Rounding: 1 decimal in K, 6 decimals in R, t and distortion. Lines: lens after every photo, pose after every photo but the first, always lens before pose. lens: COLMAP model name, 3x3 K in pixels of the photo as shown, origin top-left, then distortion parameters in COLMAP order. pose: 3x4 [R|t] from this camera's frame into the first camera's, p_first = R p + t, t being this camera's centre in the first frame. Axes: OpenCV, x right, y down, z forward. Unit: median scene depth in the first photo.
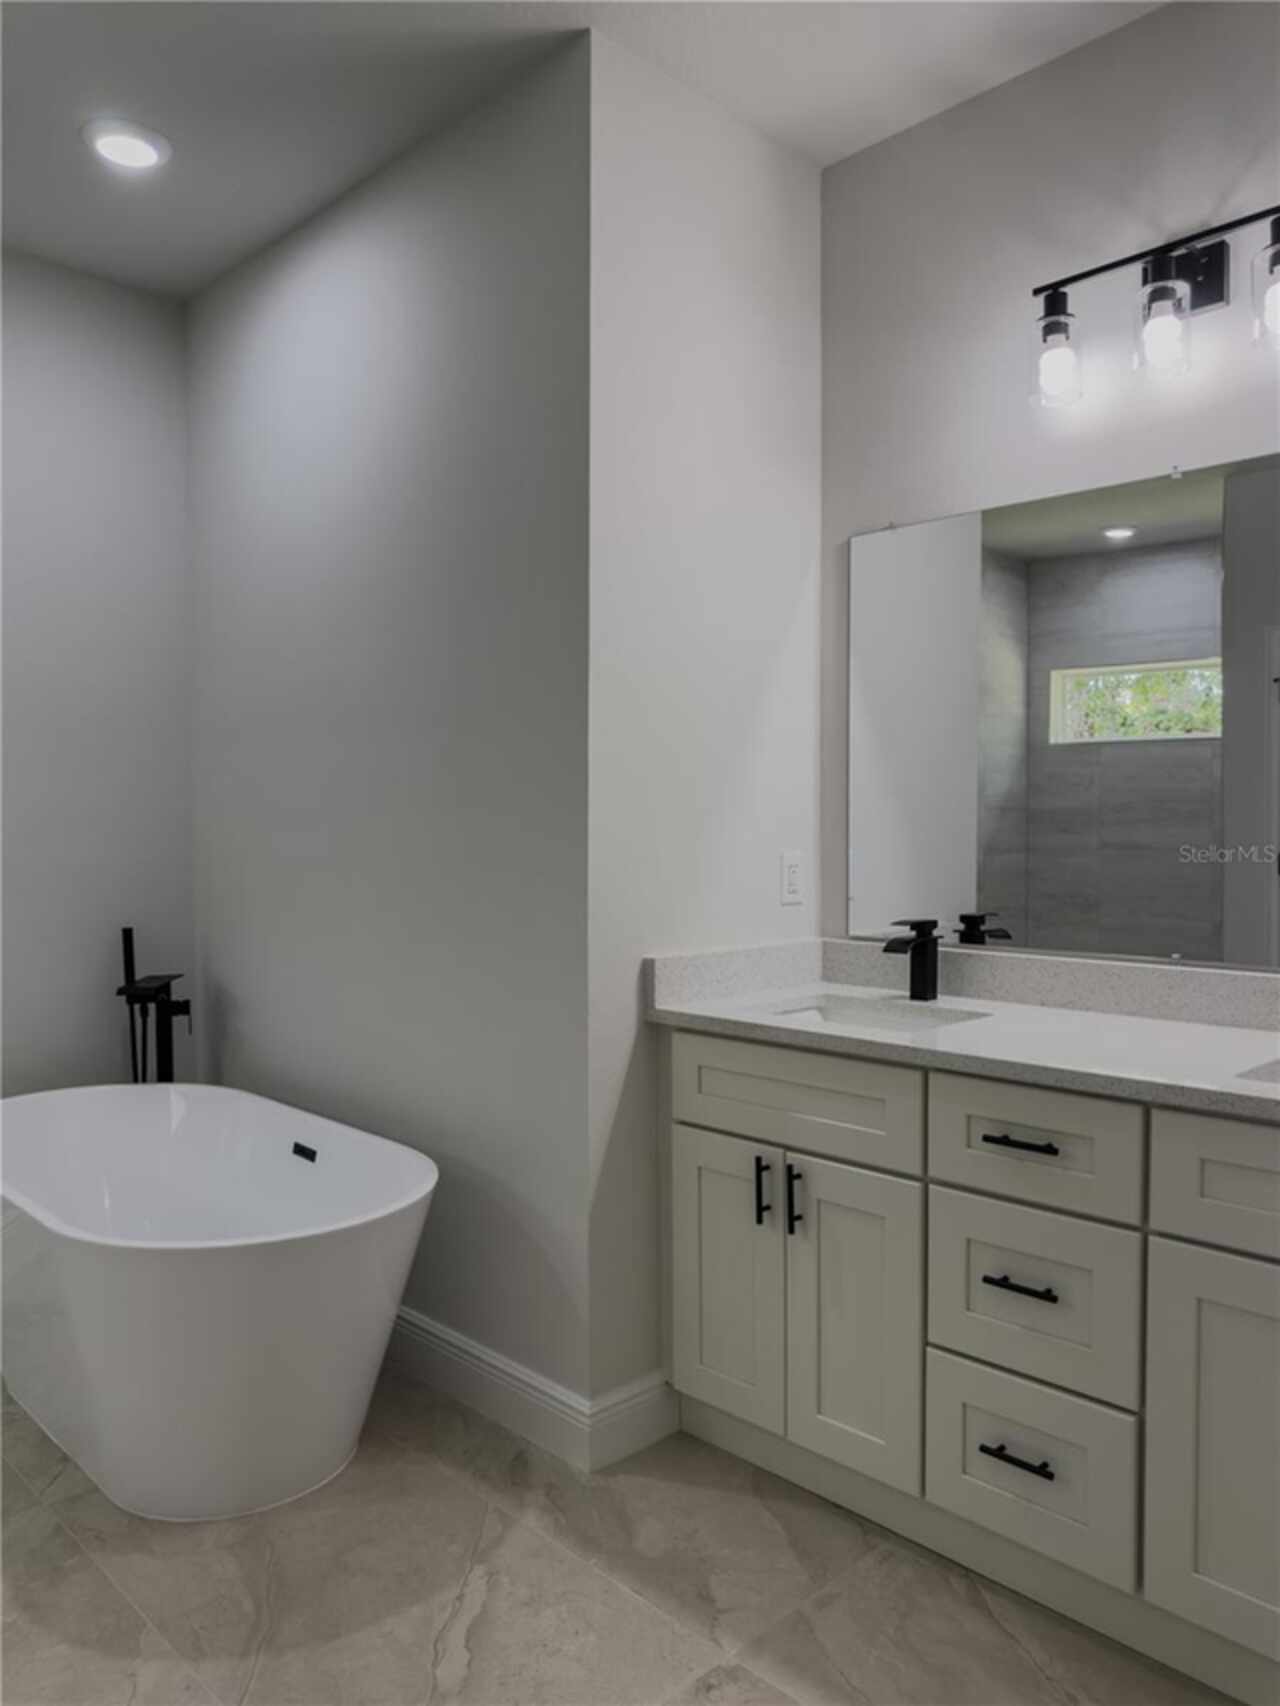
lens RADIAL K [[1218.8, 0, 639.2], [0, 1218.8, 885.4], [0, 0, 1]] dist [-0.002563, -0.001578]
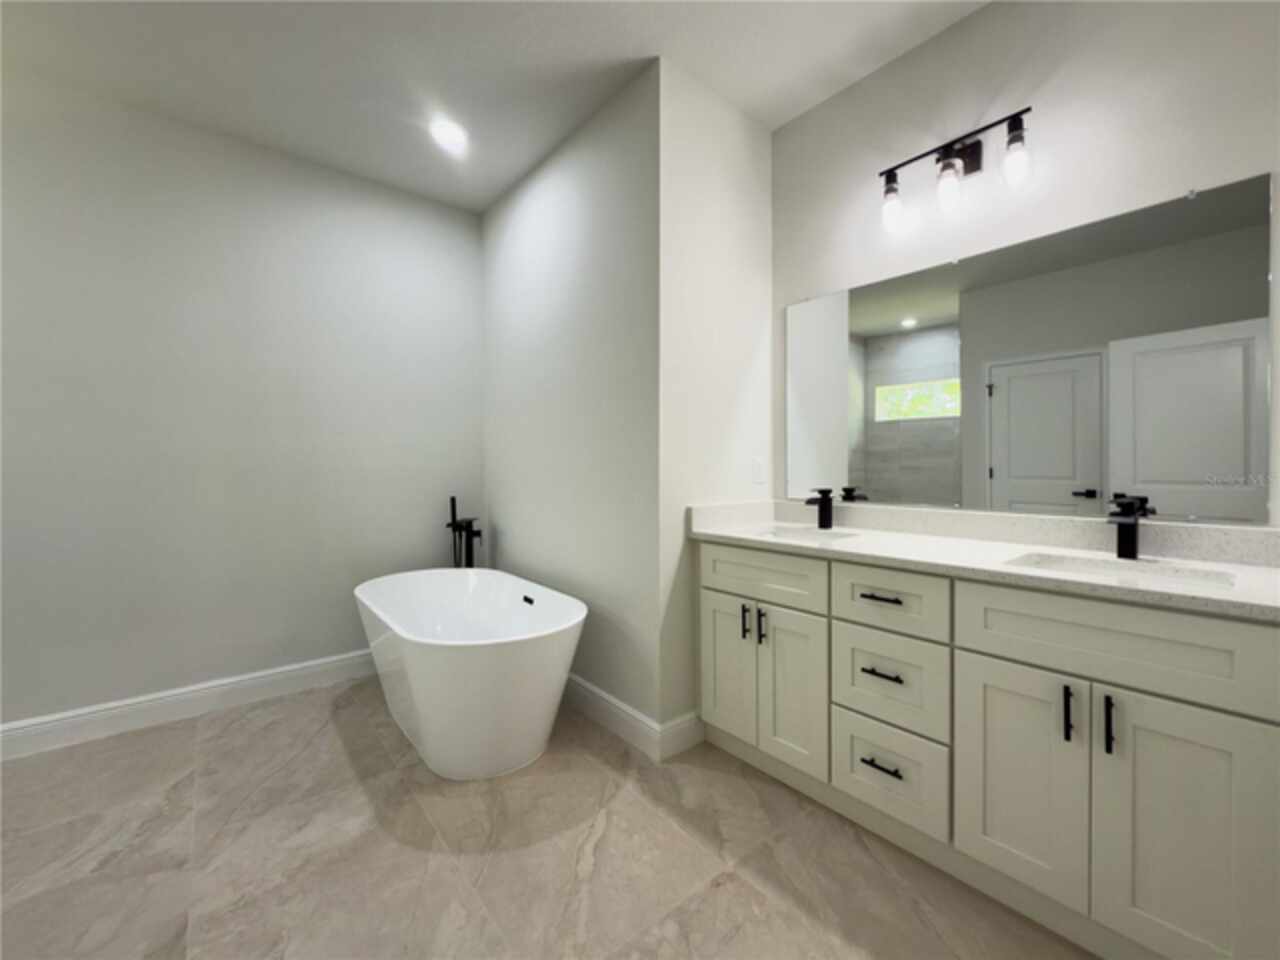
lens RADIAL K [[513.8, 0, 658.2], [0, 513.8, 473.7], [0, 0, 1]] dist [0.001361, 0.000294]
pose [[0.997881, 0.000592, -0.065064, 0.013014], [-0.003214, 0.999187, -0.040191, 0.042655], [0.064987, 0.040315, 0.997071, 0.141524]]
